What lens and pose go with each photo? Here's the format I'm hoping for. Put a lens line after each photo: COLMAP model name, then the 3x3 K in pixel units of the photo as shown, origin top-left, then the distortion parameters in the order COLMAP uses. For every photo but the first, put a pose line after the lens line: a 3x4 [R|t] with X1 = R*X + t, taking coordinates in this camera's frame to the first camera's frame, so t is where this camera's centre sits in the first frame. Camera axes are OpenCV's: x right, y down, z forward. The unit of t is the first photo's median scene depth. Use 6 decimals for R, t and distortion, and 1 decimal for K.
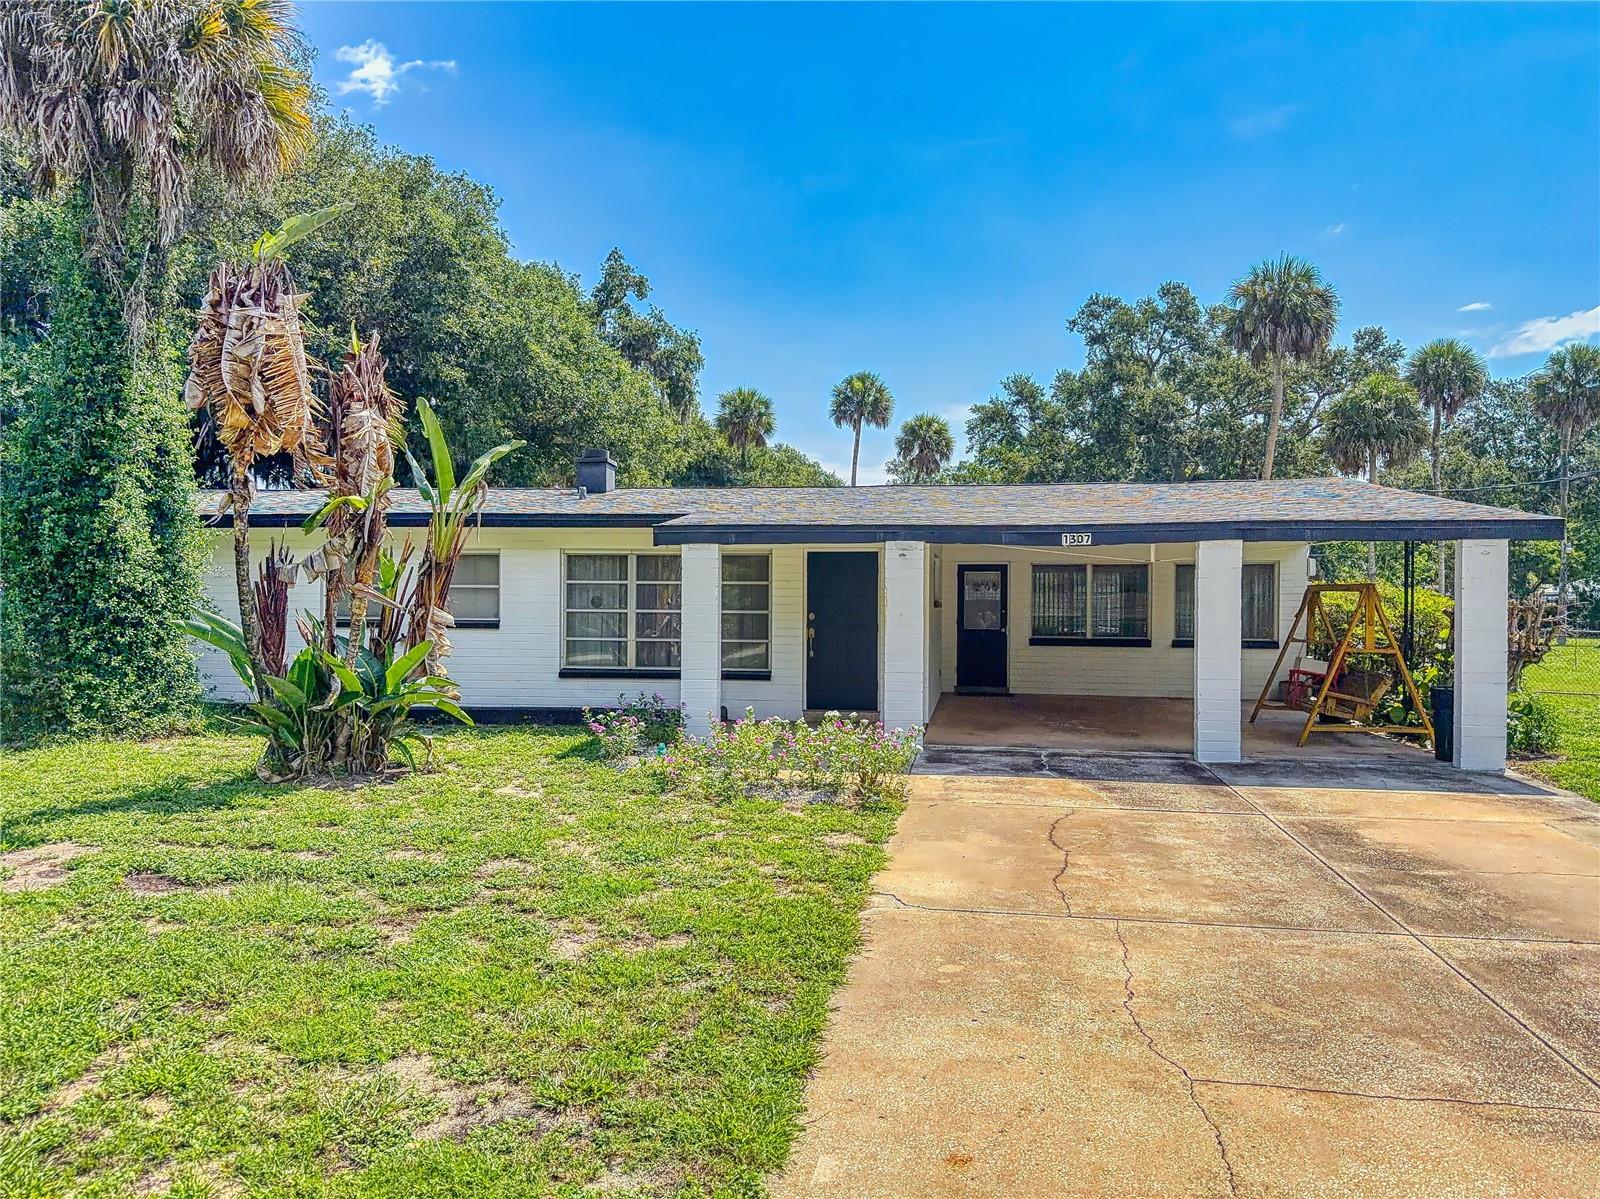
lens RADIAL K [[1104.0, 0, 788.8], [0, 1104.0, 619.4], [0, 0, 1]] dist [0.038822, -0.031314]
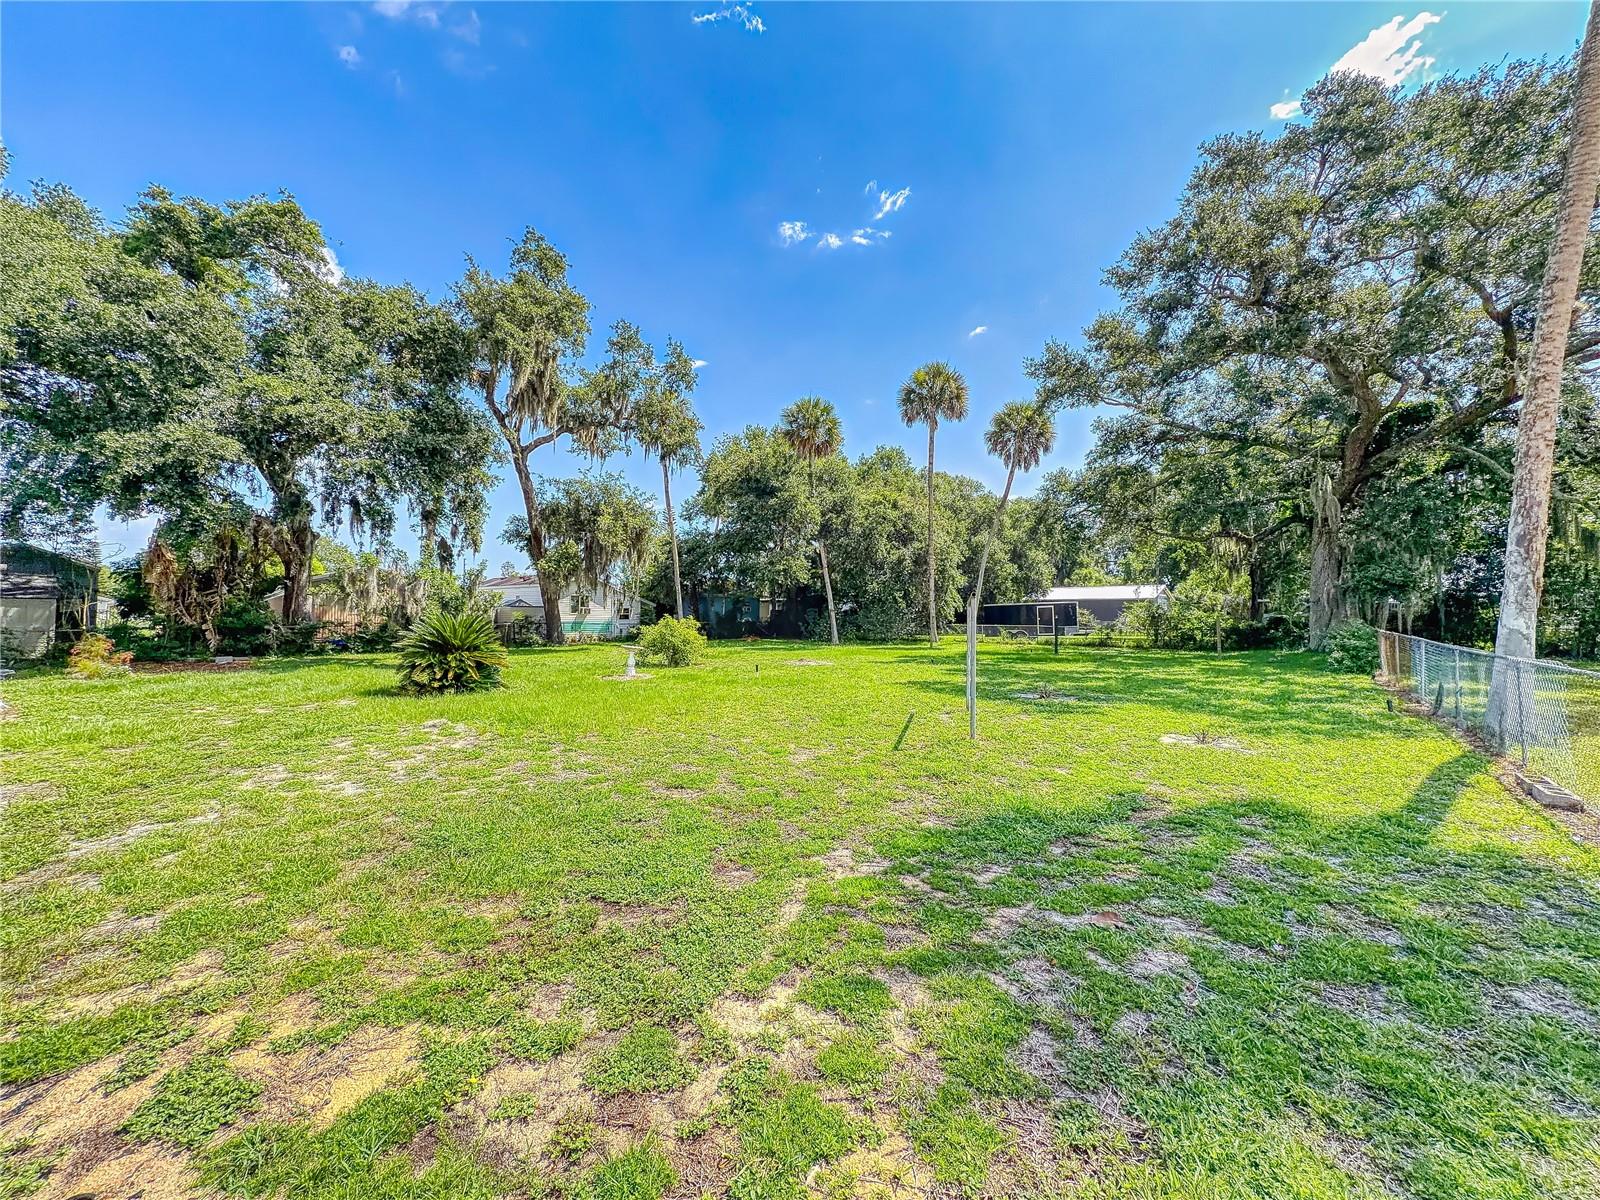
lens RADIAL K [[628.9, 0, 802.8], [0, 628.9, 609.2], [0, 0, 1]] dist [-0.004204, -0.001403]
pose [[0.885532, -0.008641, -0.464498, 0.730729], [-0.002433, 0.999727, -0.023235, -0.025069], [0.464572, 0.021706, 0.885269, 1.719700]]
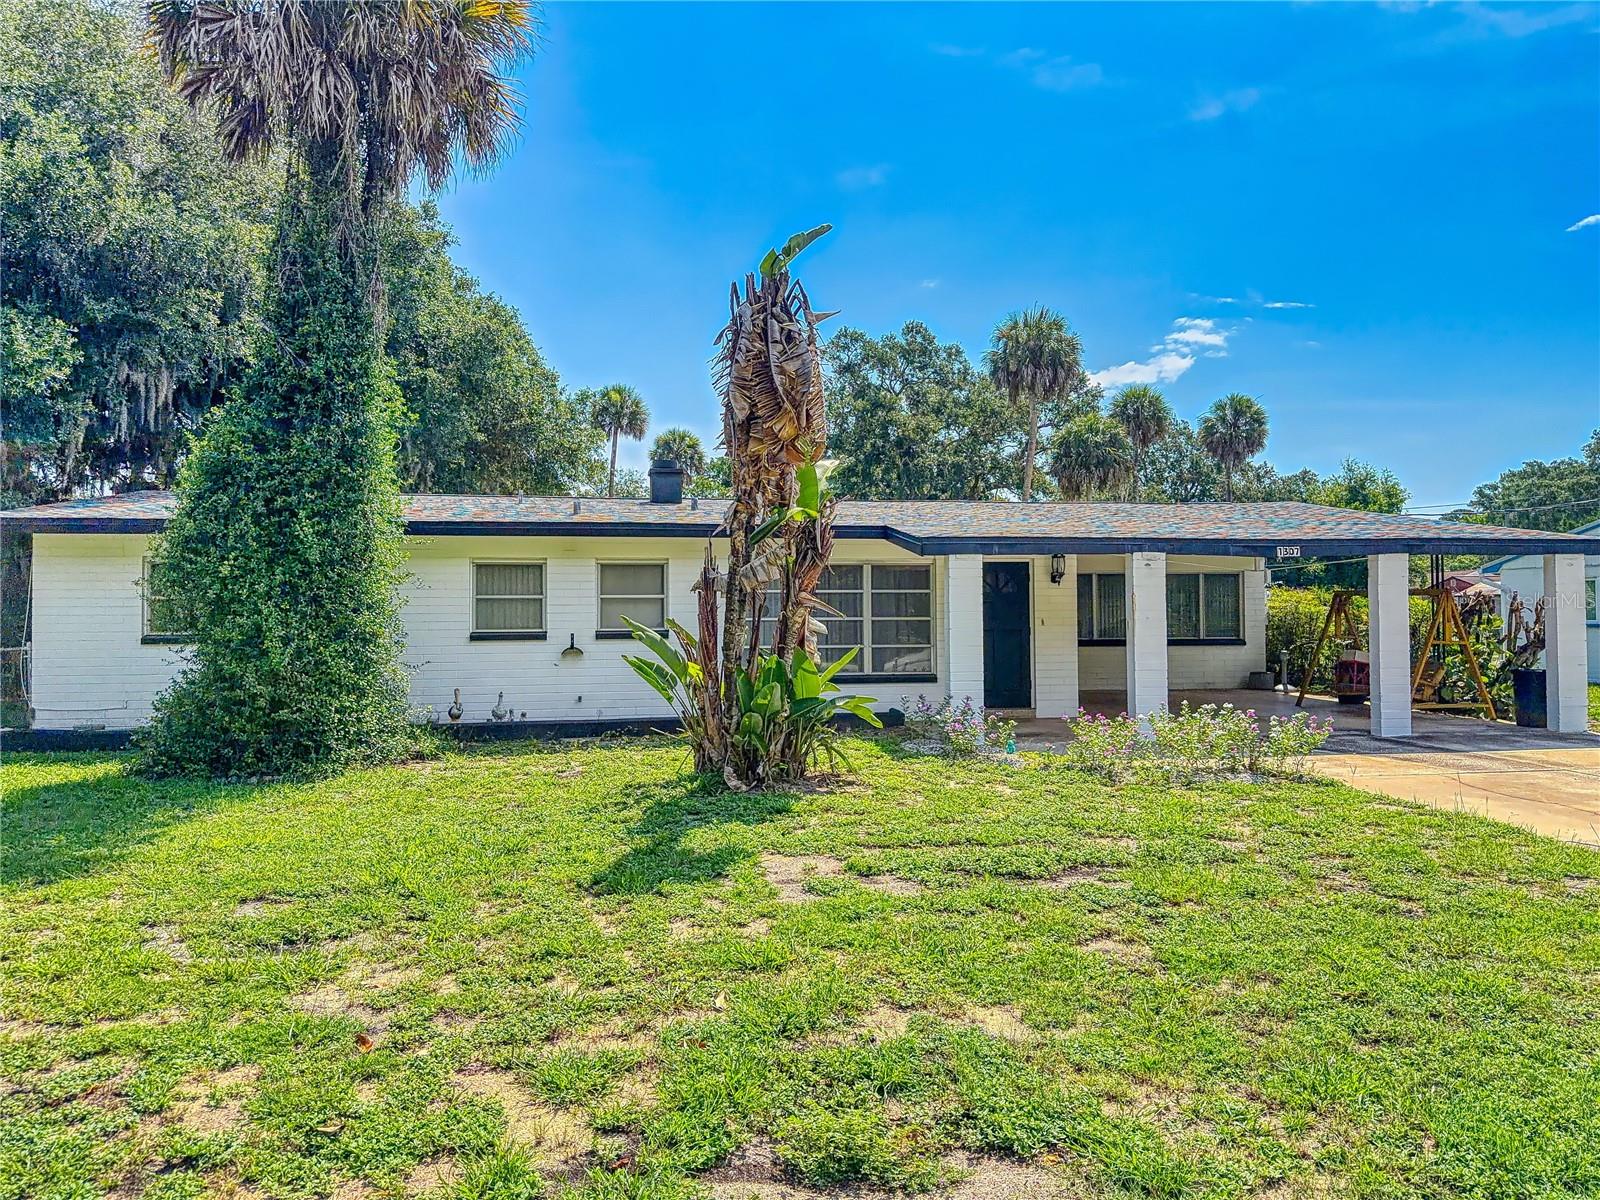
lens RADIAL K [[1104.0, 0, 768.8], [0, 1104.0, 585.3], [0, 0, 1]] dist [0.038822, -0.031314]
pose [[0.951457, -0.003277, 0.307764, -0.400984], [0.015705, 0.999158, -0.037914, -0.000374], [-0.307381, 0.040907, 0.950707, 0.021780]]
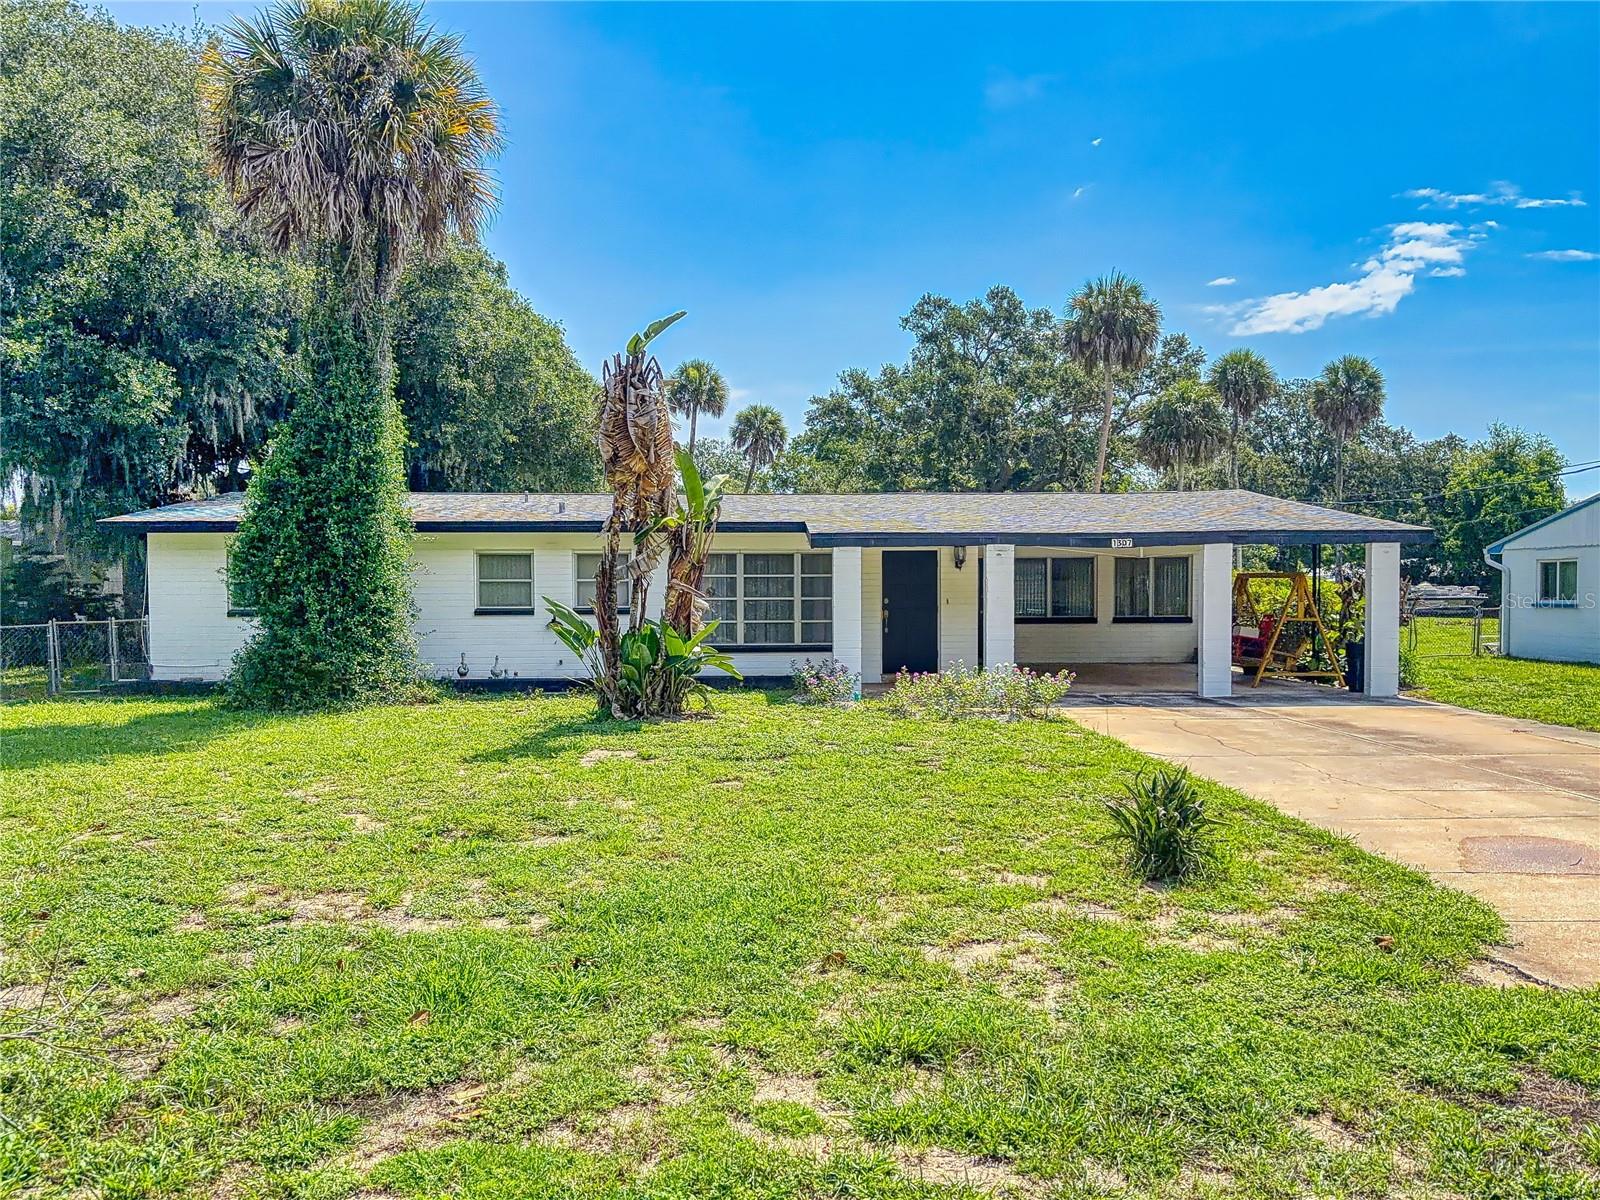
lens RADIAL K [[1200.9, 0, 751.3], [0, 1200.9, 626.5], [0, 0, 1]] dist [0.081159, -0.044775]
pose [[0.982828, -0.015147, 0.183903, -0.313994], [0.012715, 0.999815, 0.014398, 0.003700], [-0.184087, -0.011812, 0.982839, -0.281021]]
